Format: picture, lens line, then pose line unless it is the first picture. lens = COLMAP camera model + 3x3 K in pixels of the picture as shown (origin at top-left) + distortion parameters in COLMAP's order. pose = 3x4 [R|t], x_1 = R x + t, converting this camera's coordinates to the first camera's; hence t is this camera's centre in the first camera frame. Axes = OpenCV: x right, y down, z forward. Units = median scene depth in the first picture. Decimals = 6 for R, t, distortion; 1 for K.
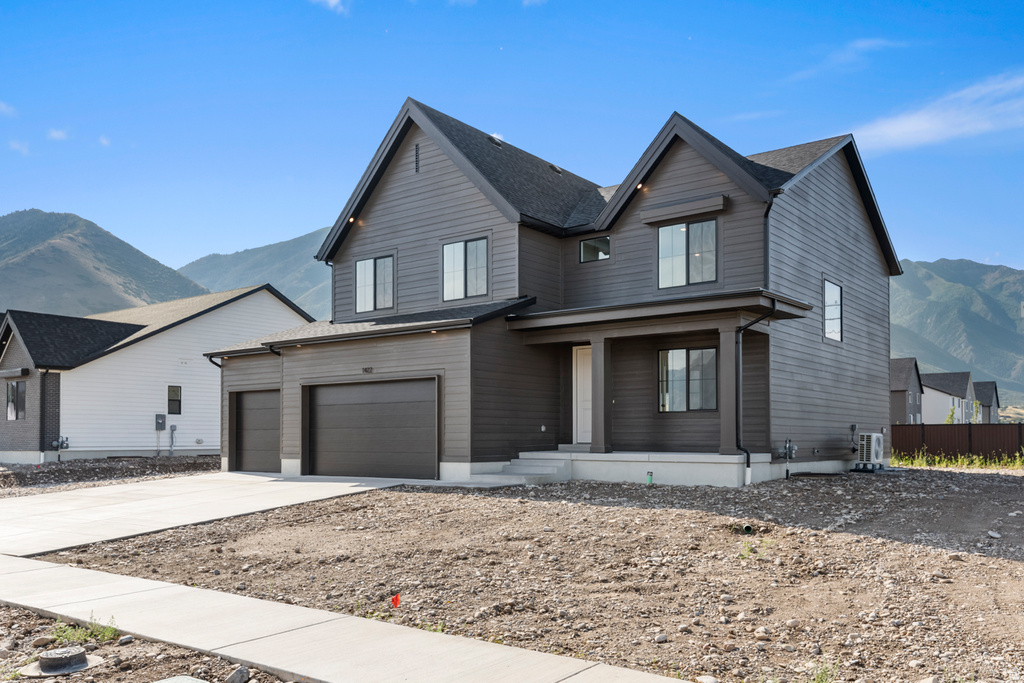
lens RADIAL K [[836.4, 0, 512.0], [0, 836.4, 341.5], [0, 0, 1]] dist [0.044122, -0.000287]
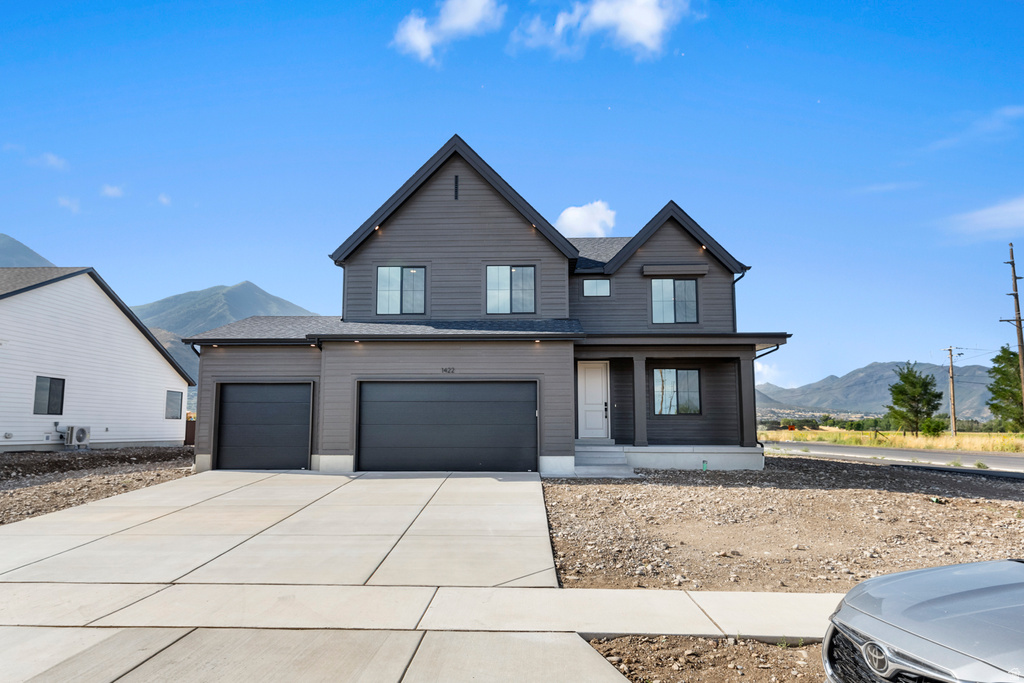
lens RADIAL K [[622.1, 0, 510.4], [0, 622.1, 305.7], [0, 0, 1]] dist [0.004518, 0.001117]
pose [[0.815041, 0.118534, 0.567148, -0.533288], [-0.069725, 0.991802, -0.107086, 0.029961], [-0.575192, 0.047735, 0.816624, 0.274414]]
